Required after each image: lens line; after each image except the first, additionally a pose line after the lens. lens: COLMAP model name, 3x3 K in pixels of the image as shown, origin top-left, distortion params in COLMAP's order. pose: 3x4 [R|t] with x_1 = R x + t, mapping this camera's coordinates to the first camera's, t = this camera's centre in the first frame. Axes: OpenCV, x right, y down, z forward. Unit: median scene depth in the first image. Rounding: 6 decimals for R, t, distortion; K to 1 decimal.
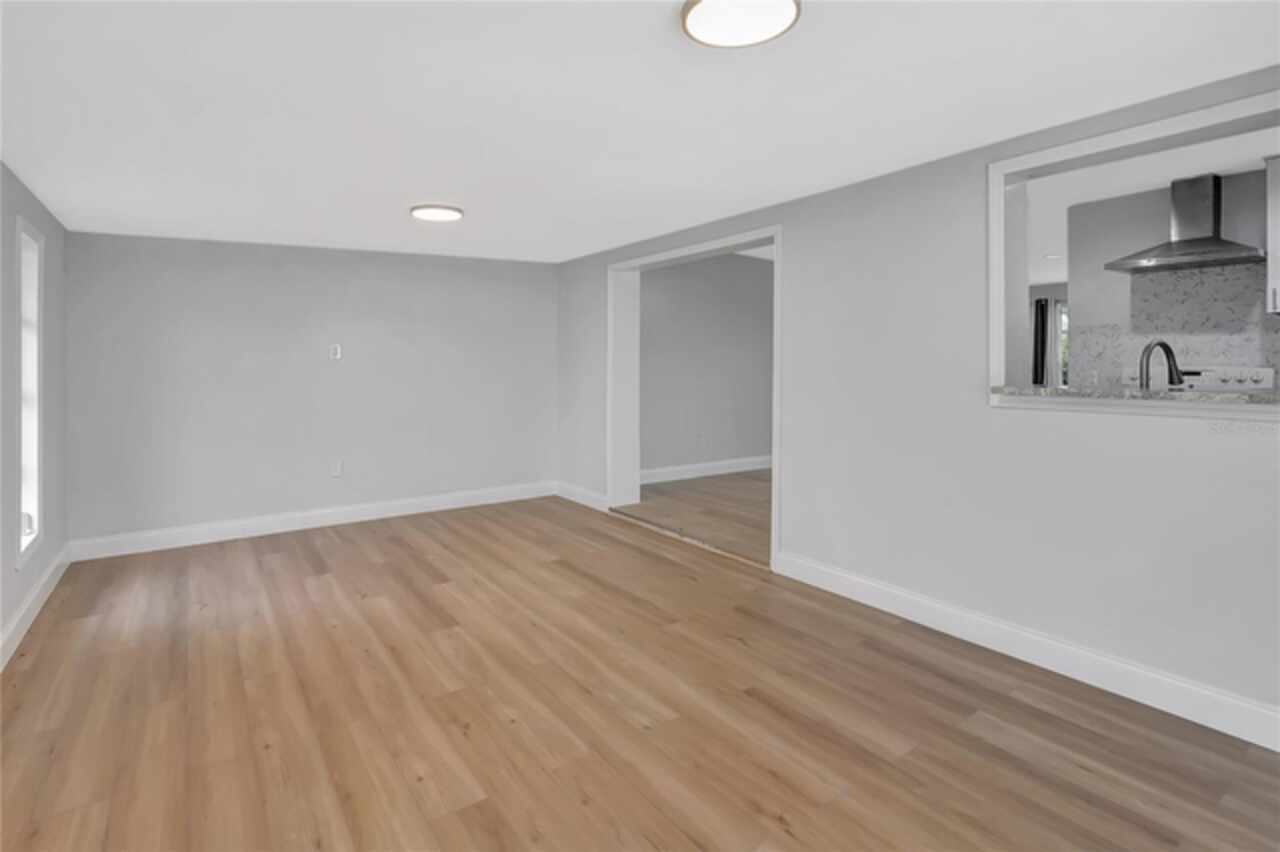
lens RADIAL K [[623.1, 0, 638.8], [0, 623.1, 392.8], [0, 0, 1]] dist [0.005398, 0.001758]
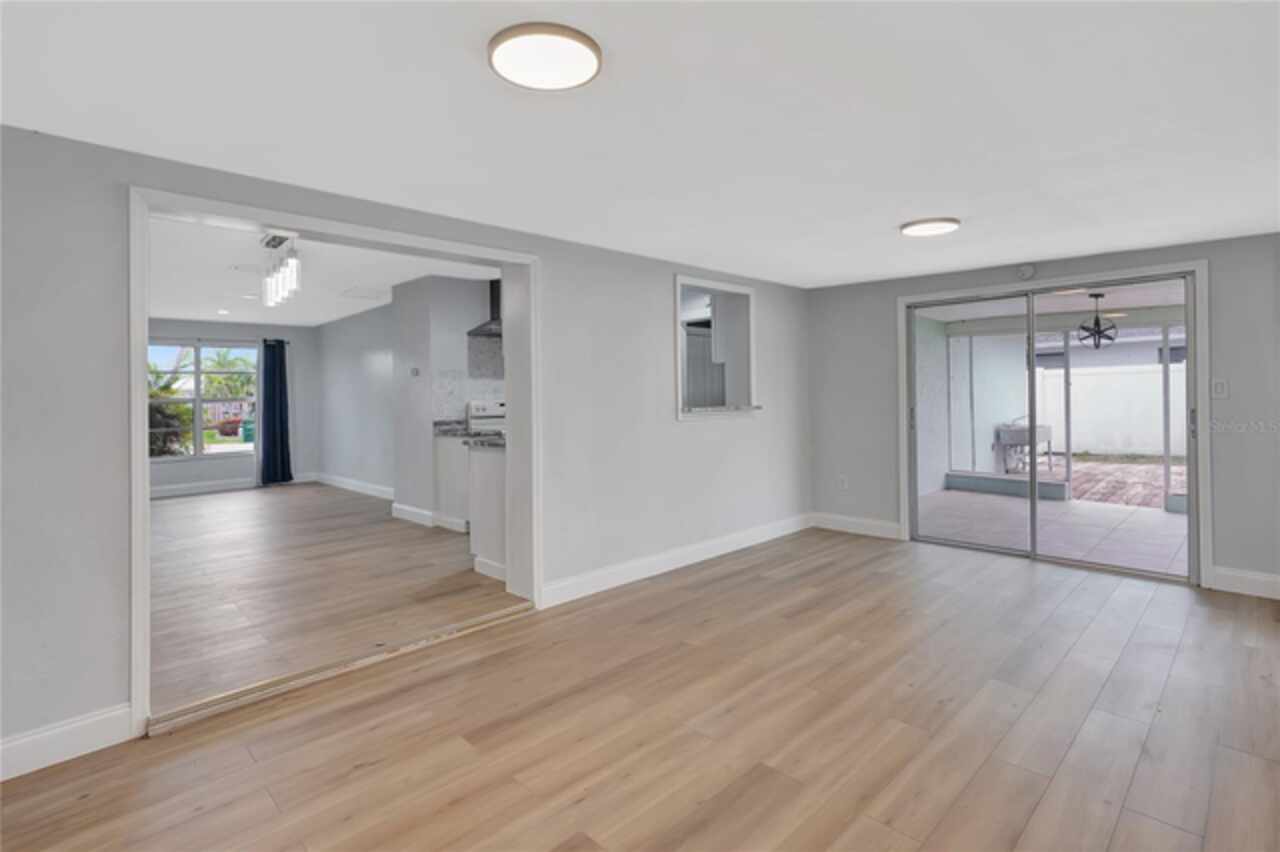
lens RADIAL K [[623.1, 0, 638.8], [0, 623.1, 392.8], [0, 0, 1]] dist [0.005398, 0.001758]
pose [[-0.153152, 0.011226, 0.988139, -1.031894], [0.064396, 0.997924, -0.001356, -0.051944], [-0.986102, 0.063424, -0.153557, 1.308170]]
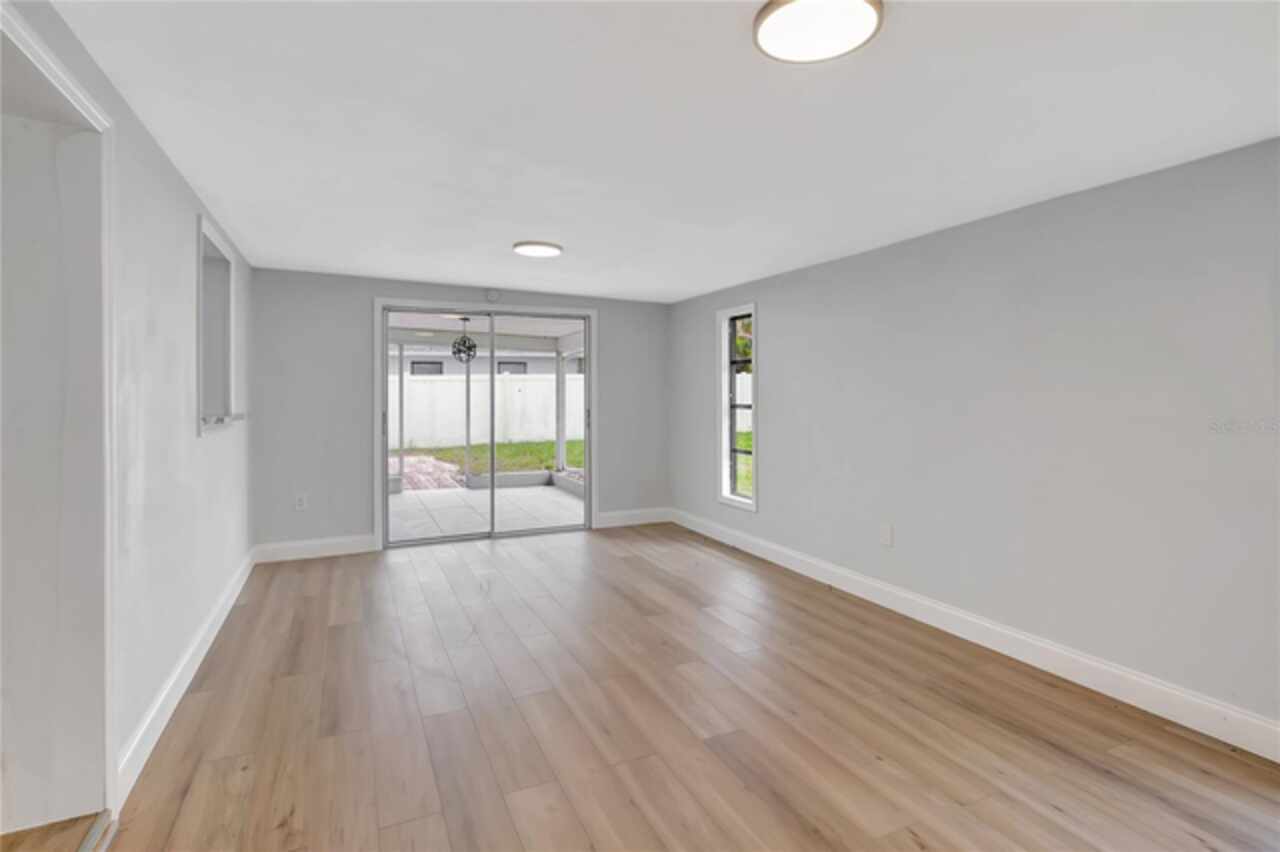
lens RADIAL K [[623.1, 0, 638.8], [0, 623.1, 392.8], [0, 0, 1]] dist [0.005398, 0.001758]
pose [[-0.982217, 0.010886, 0.187433, -0.383263], [0.020289, 0.998626, 0.048322, -0.088394], [-0.186649, 0.051266, -0.981088, 1.861746]]
